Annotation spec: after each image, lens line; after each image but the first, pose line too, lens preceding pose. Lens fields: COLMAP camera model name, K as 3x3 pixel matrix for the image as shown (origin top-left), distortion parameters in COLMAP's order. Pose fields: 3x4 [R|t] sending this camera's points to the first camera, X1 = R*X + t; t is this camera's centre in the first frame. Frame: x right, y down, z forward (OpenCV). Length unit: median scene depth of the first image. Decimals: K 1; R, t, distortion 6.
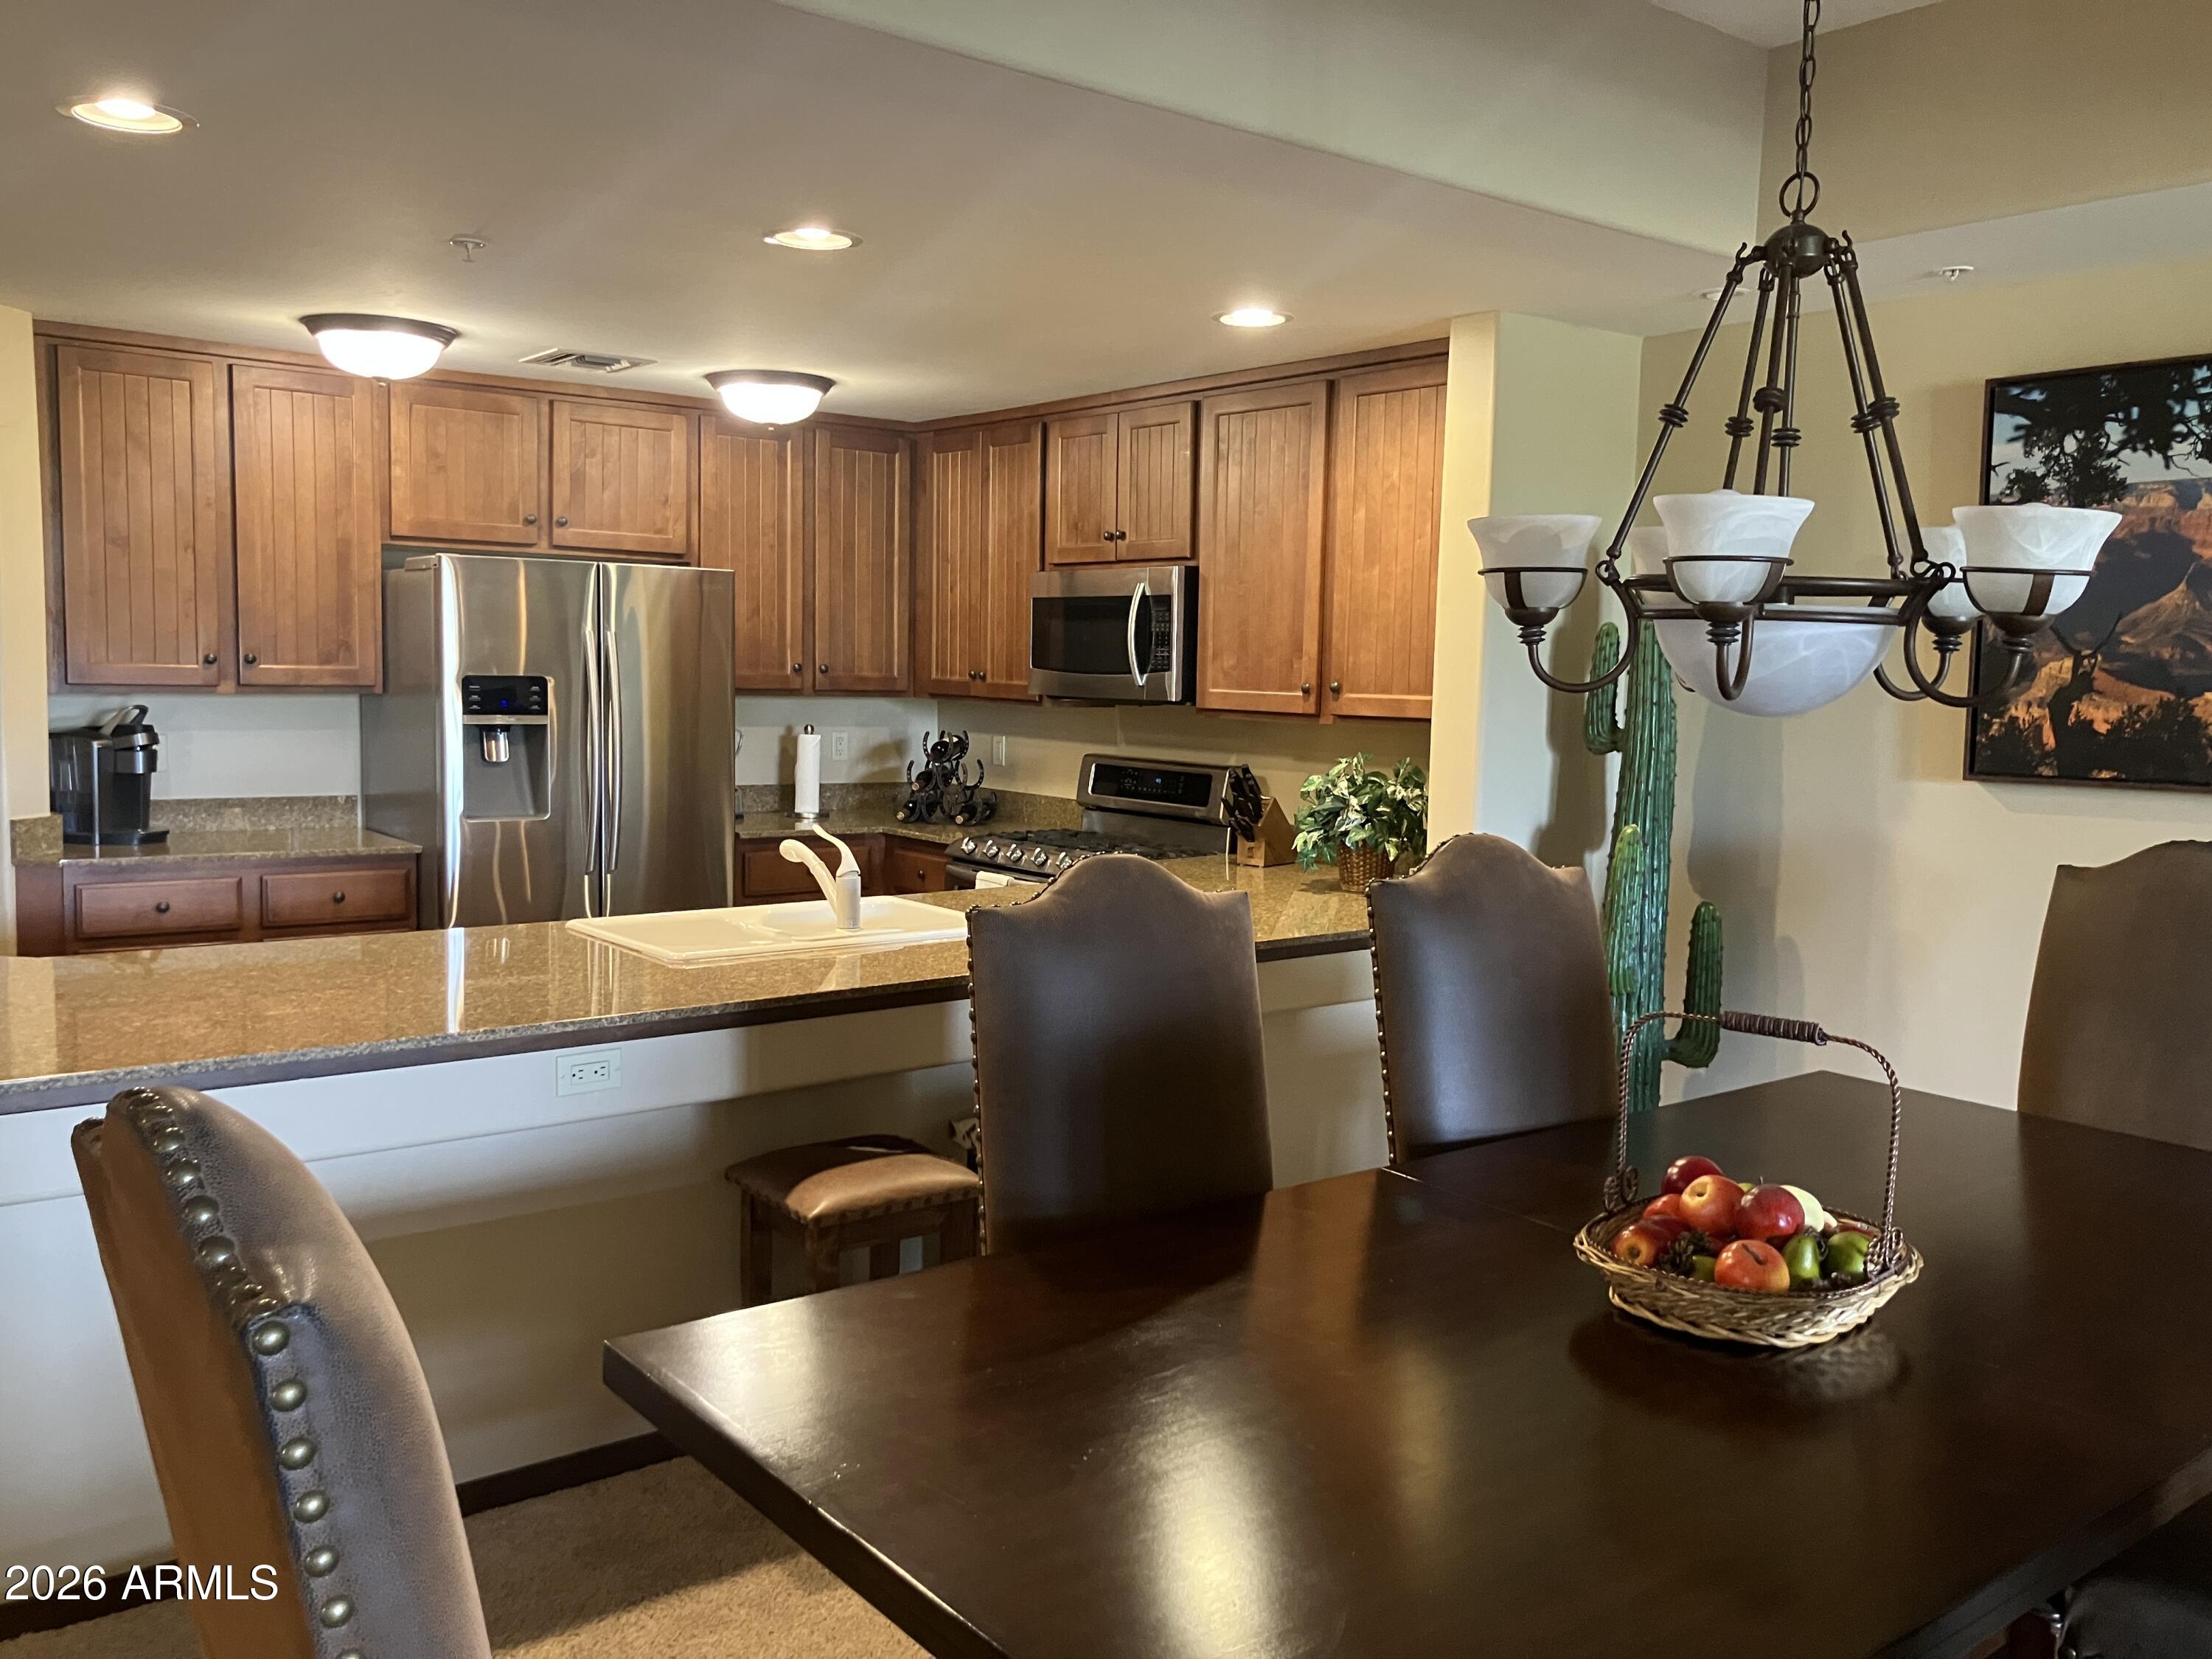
lens RADIAL K [[1827.1, 0, 1107.5], [0, 1827.1, 831.4], [0, 0, 1]] dist [0.040920, -0.060280]
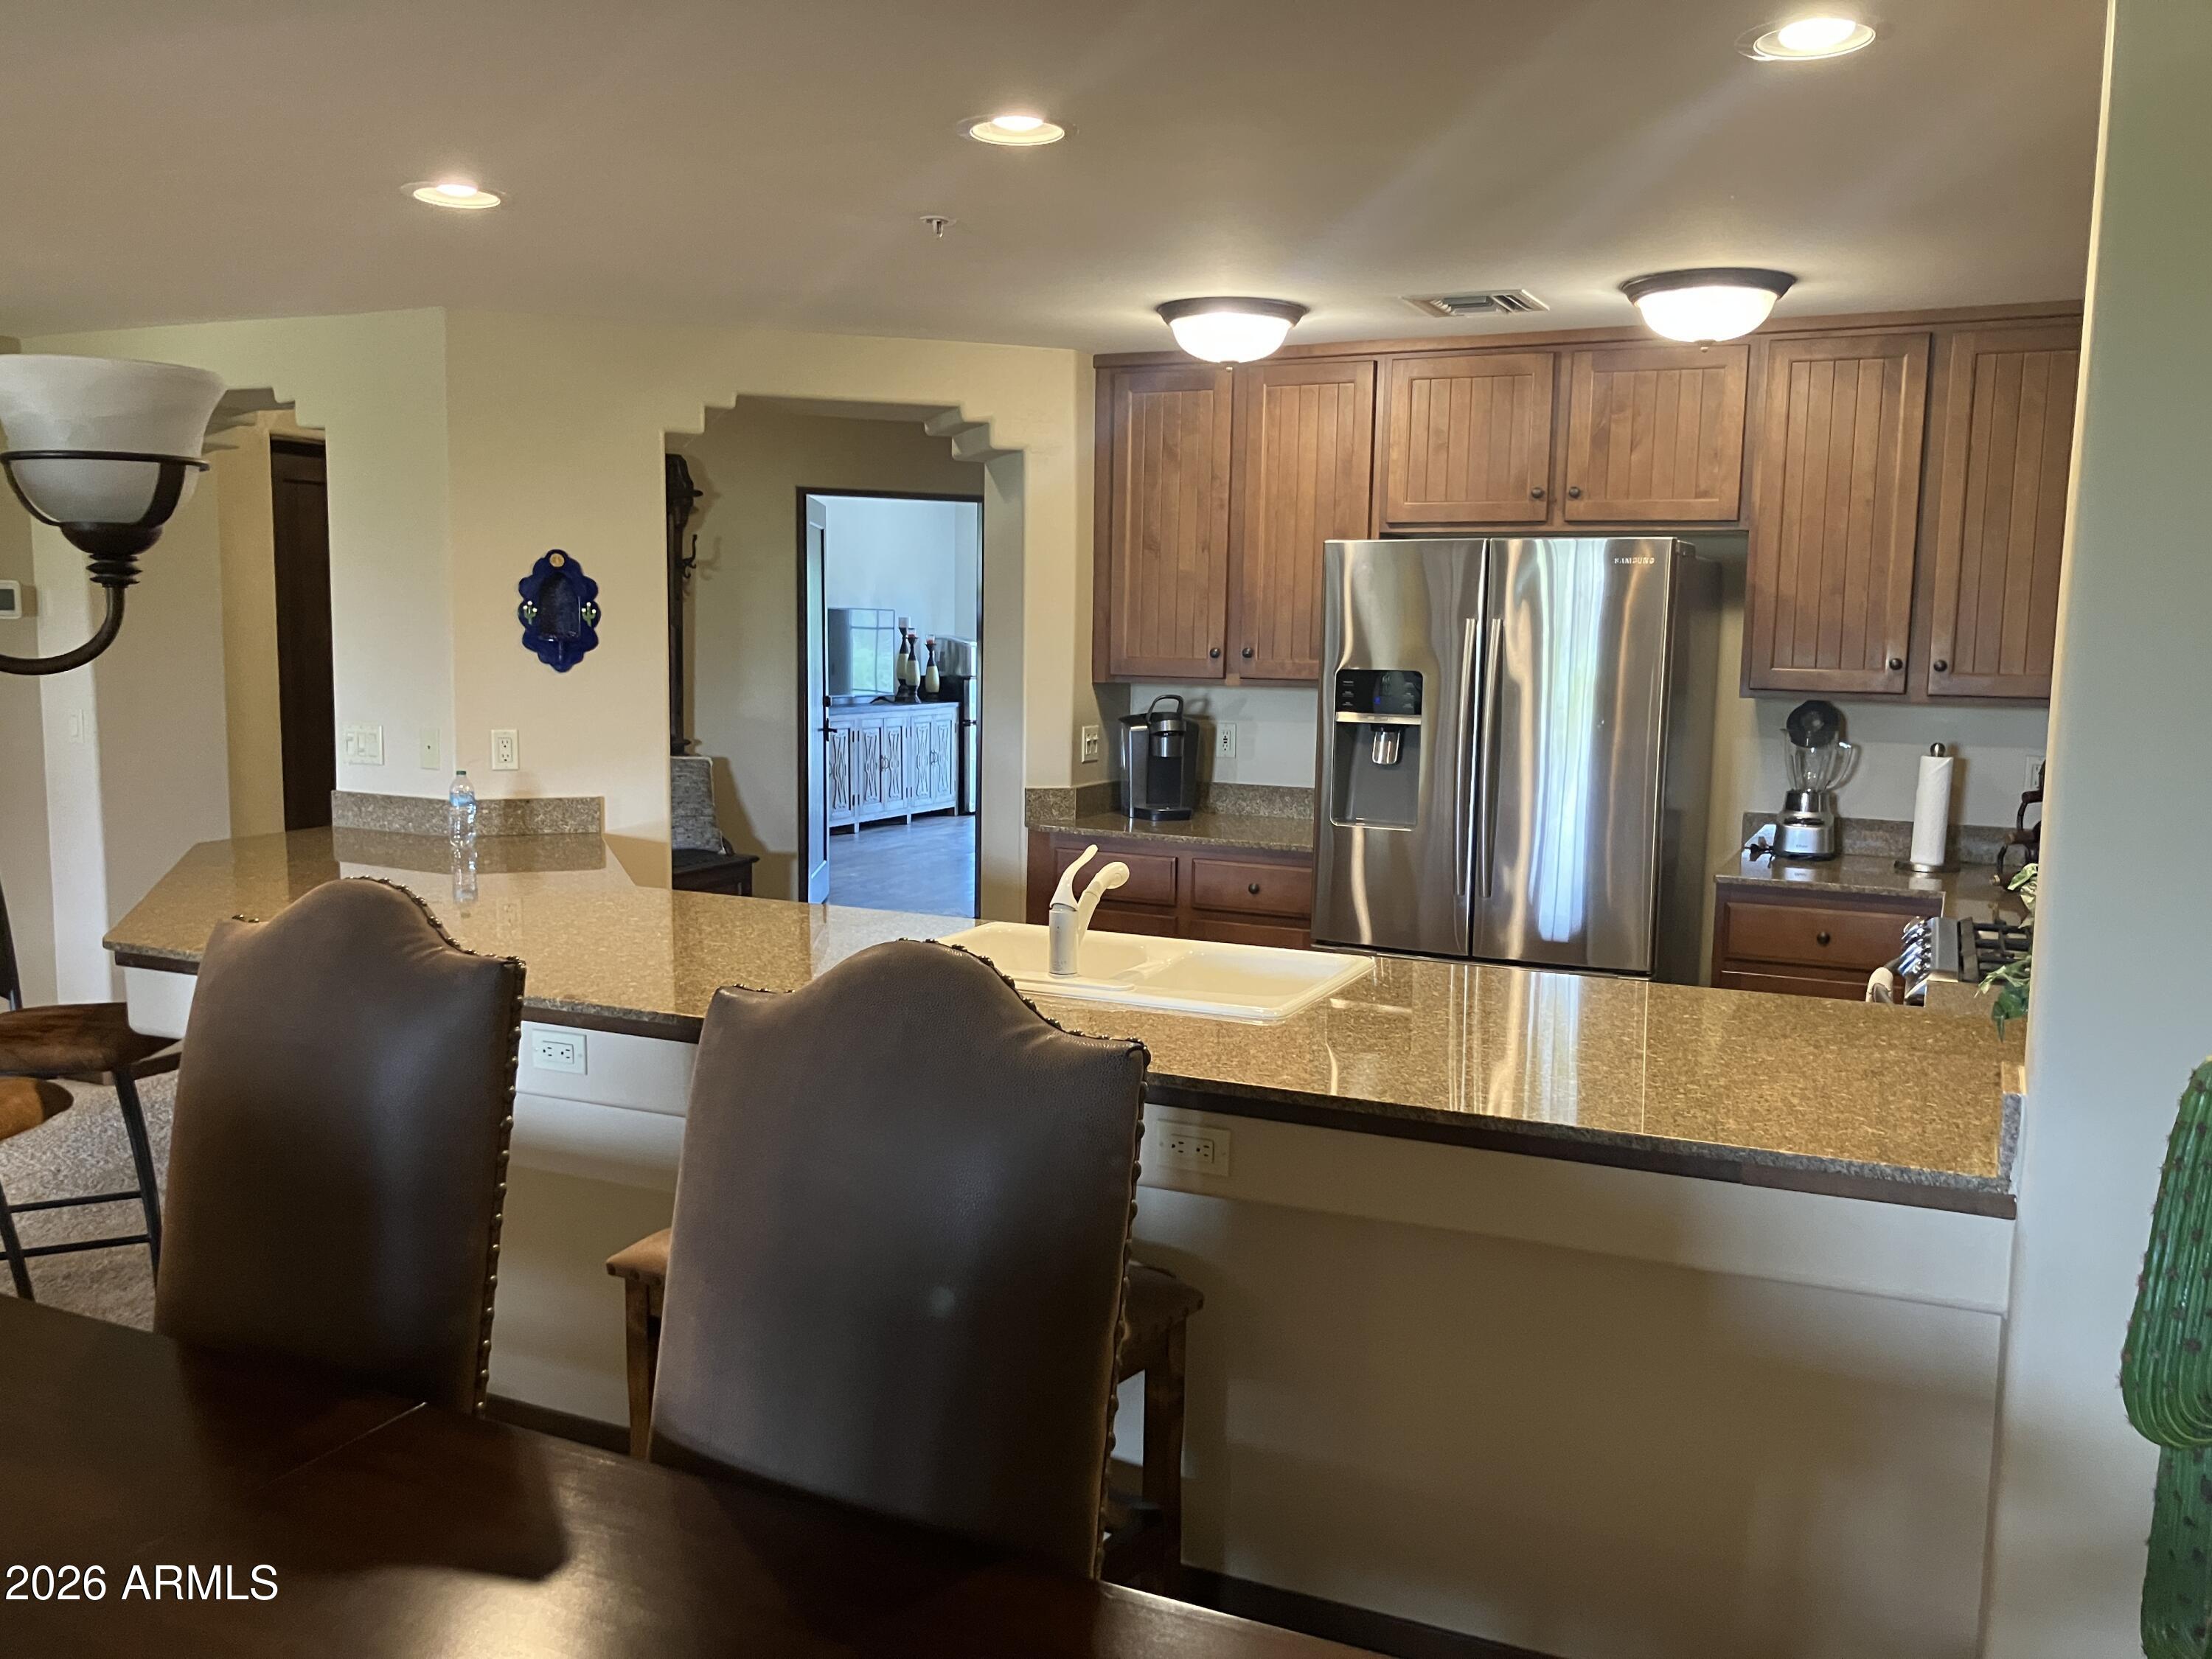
lens RADIAL K [[1827.1, 0, 1091.7], [0, 1827.1, 842.8], [0, 0, 1]] dist [0.040920, -0.060280]
pose [[0.439317, 0.093190, -0.893485, 0.511803], [-0.086974, 0.994345, 0.060946, -0.050436], [0.894112, 0.050936, 0.444938, 0.557757]]
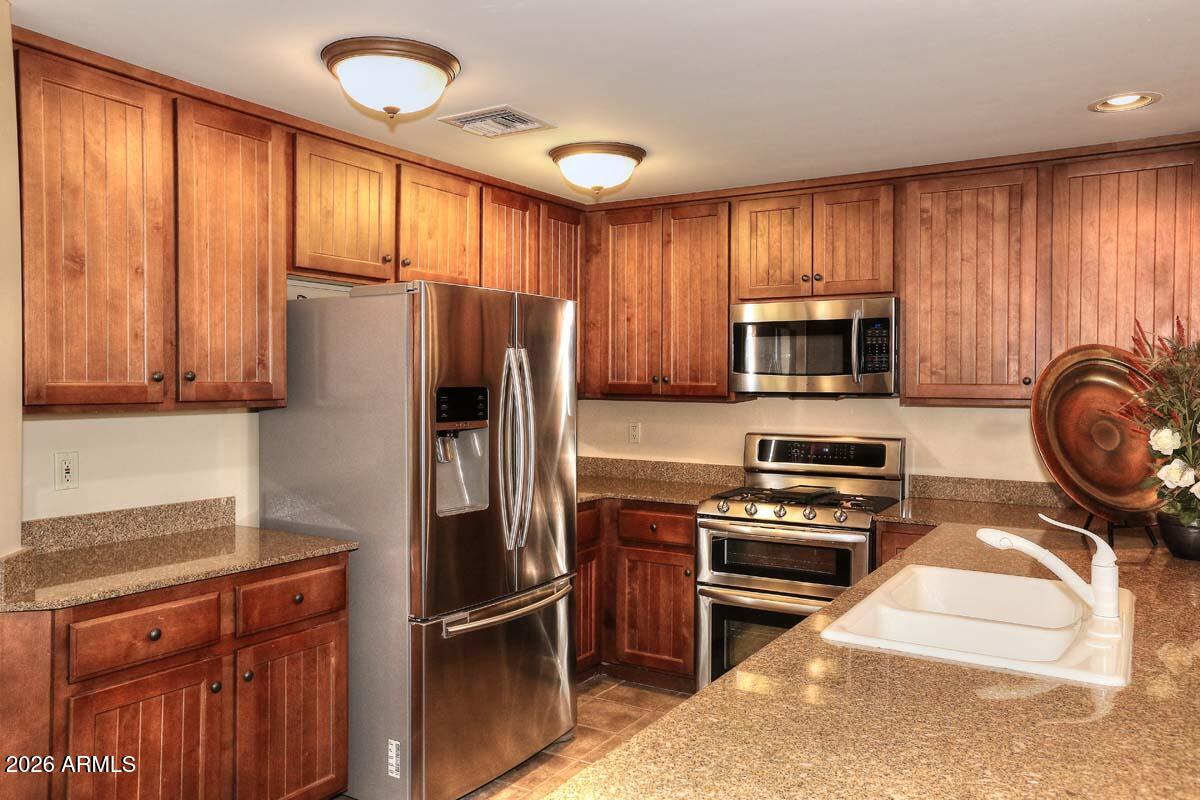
lens RADIAL K [[899.1, 0, 599.6], [0, 899.1, 399.2], [0, 0, 1]] dist [-0.010580, -0.001324]
pose [[0.943093, -0.029066, 0.331256, -0.497813], [0.051914, 0.996827, -0.060332, -0.045543], [-0.328451, 0.074095, 0.941610, 0.526676]]
